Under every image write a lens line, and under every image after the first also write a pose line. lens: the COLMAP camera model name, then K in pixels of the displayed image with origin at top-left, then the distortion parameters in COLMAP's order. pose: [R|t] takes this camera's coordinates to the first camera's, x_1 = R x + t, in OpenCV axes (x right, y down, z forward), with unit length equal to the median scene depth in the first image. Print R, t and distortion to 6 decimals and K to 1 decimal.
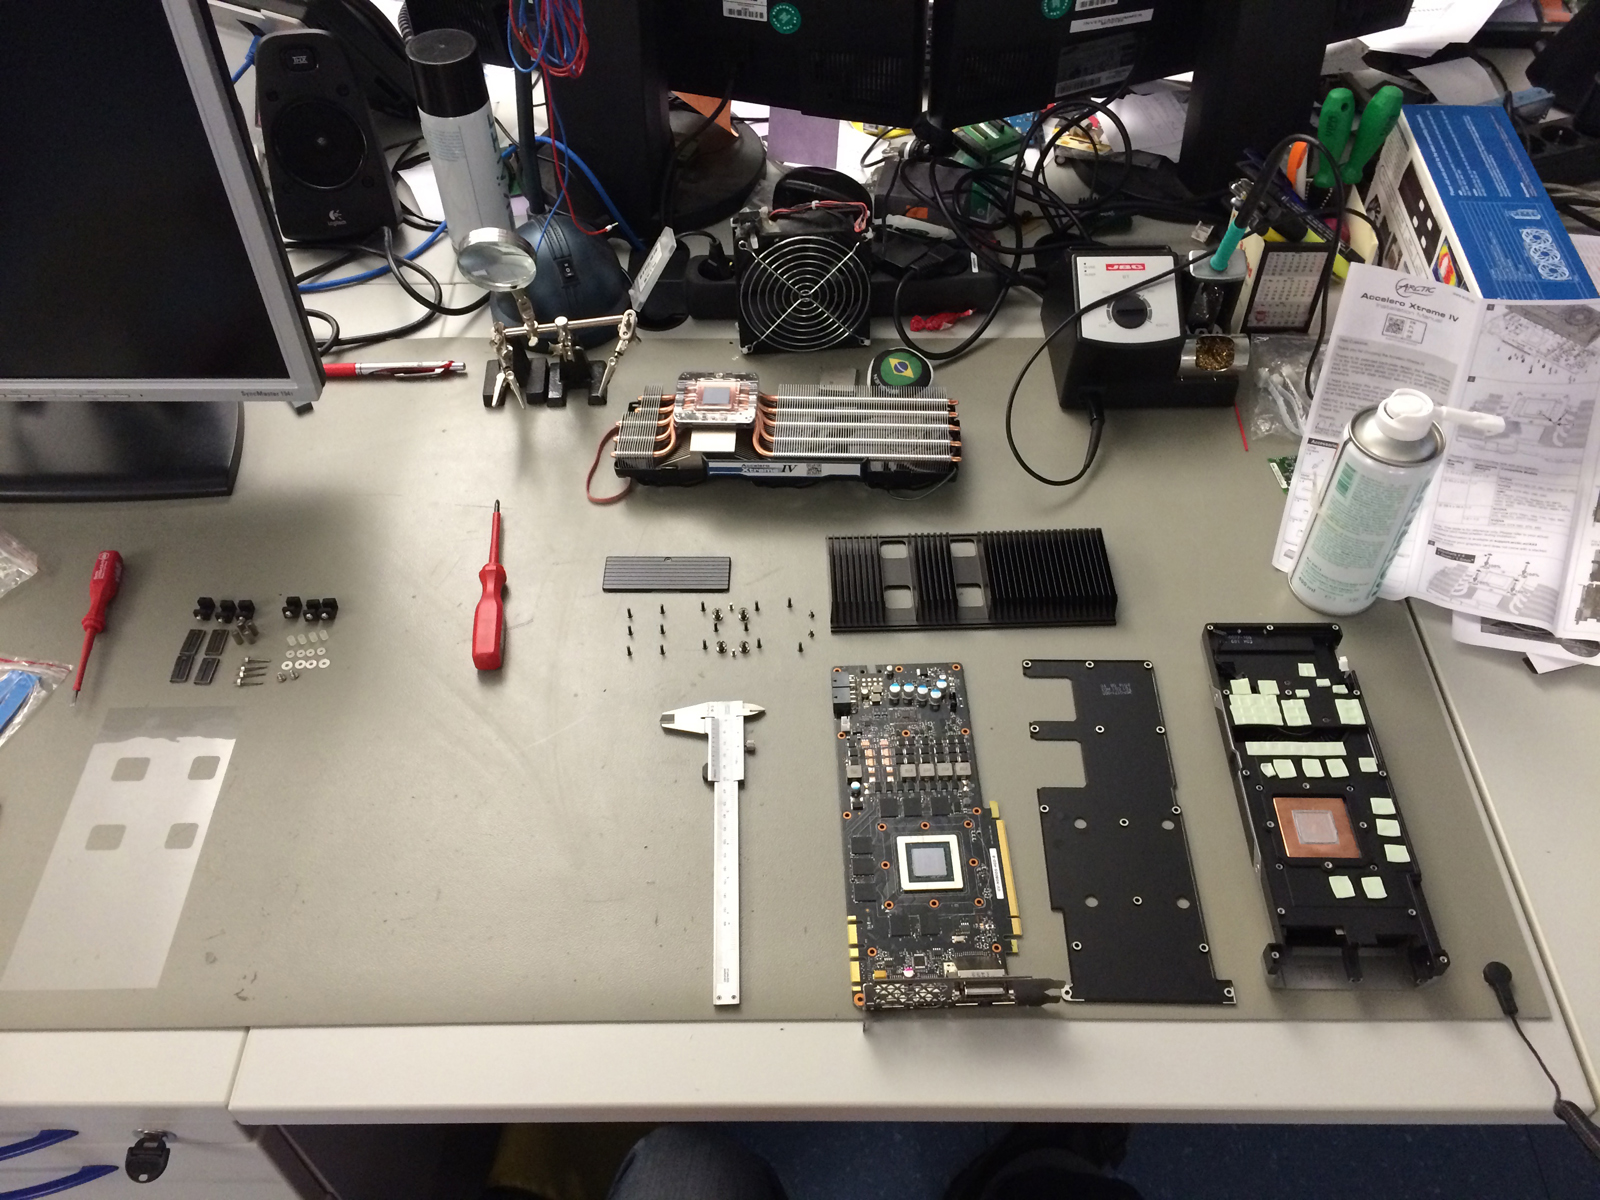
lens RADIAL K [[1371.9, 0, 800.0], [0, 1371.9, 600.0], [0, 0, 1]] dist [0.063054, -0.004685]
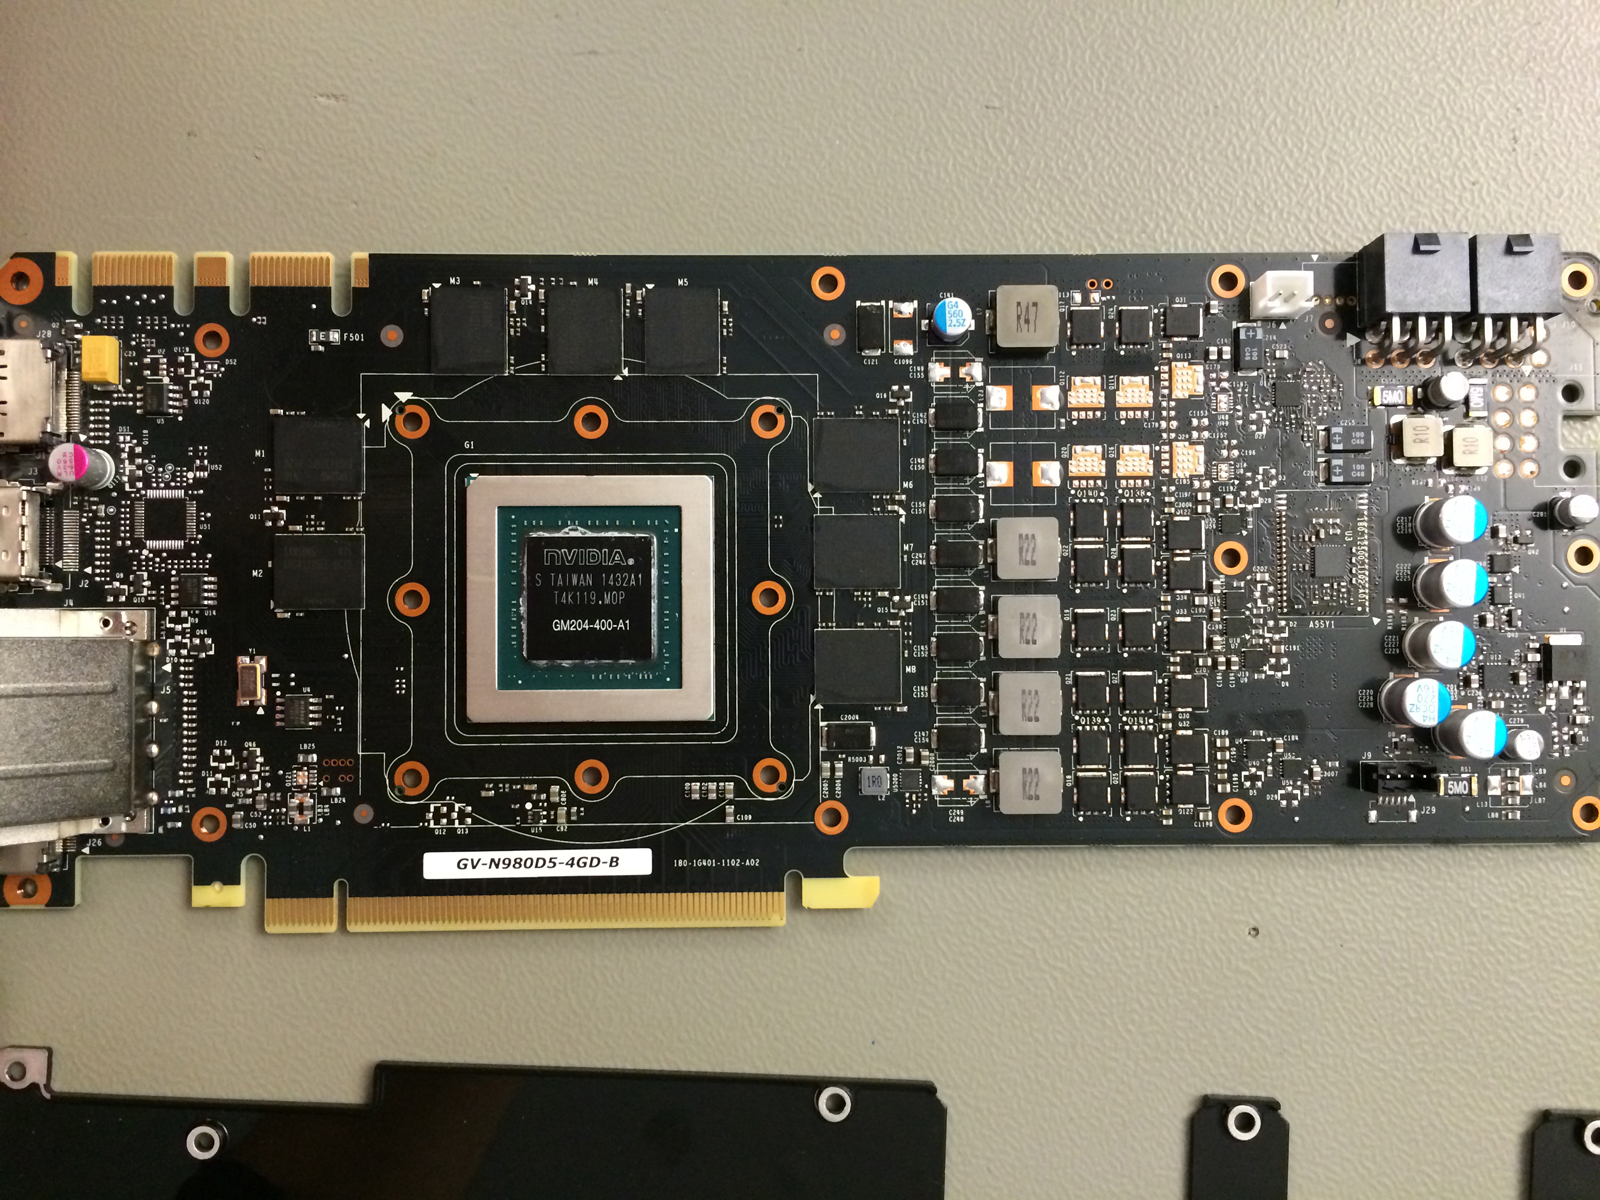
lens RADIAL K [[1386.8, 0, 800.0], [0, 1386.8, 600.0], [0, 0, 1]] dist [0.069506, -0.099089]
pose [[-0.031089, 0.999102, -0.028795, 0.096902], [-0.766445, -0.005338, 0.642288, 0.001365], [0.641558, 0.042038, 0.765922, 0.801671]]
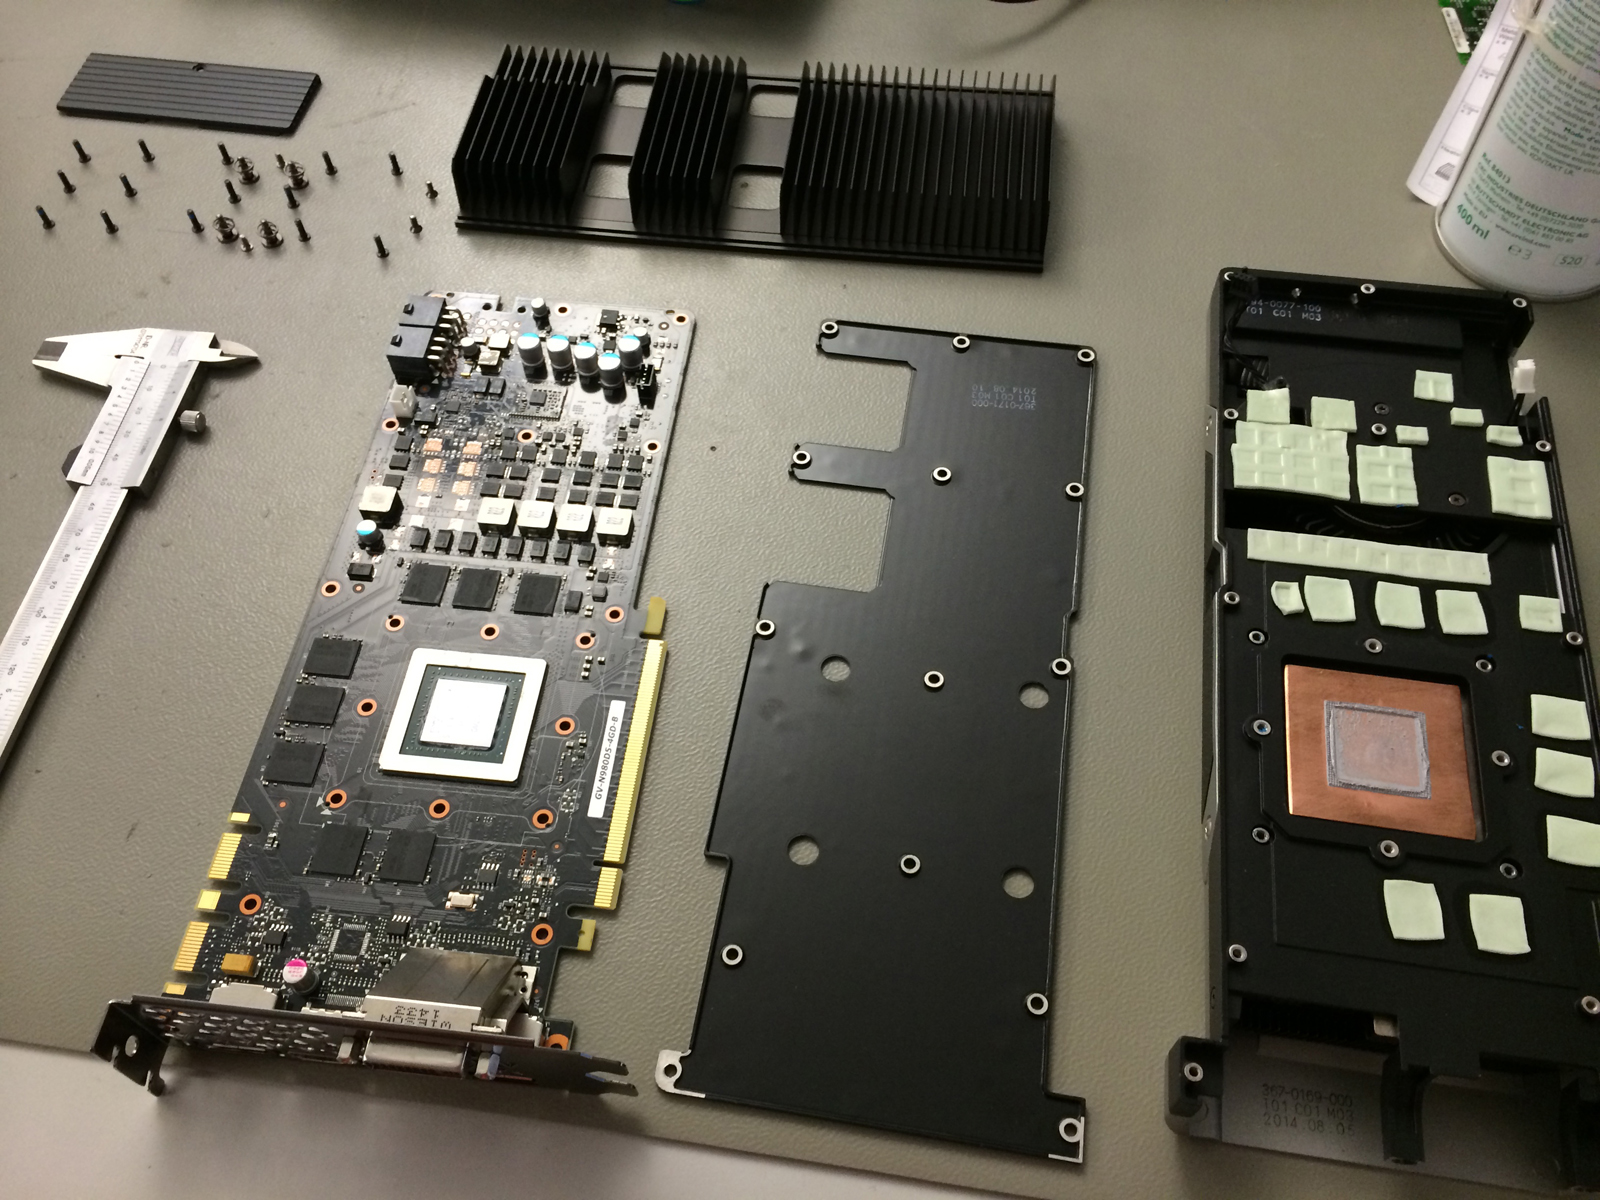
lens RADIAL K [[1386.8, 0, 800.0], [0, 1386.8, 600.0], [0, 0, 1]] dist [0.069506, -0.099089]
pose [[0.988452, 0.121453, -0.090615, 0.226280], [-0.108401, 0.984594, 0.137202, 0.080021], [0.105883, -0.125795, 0.986390, 0.558716]]
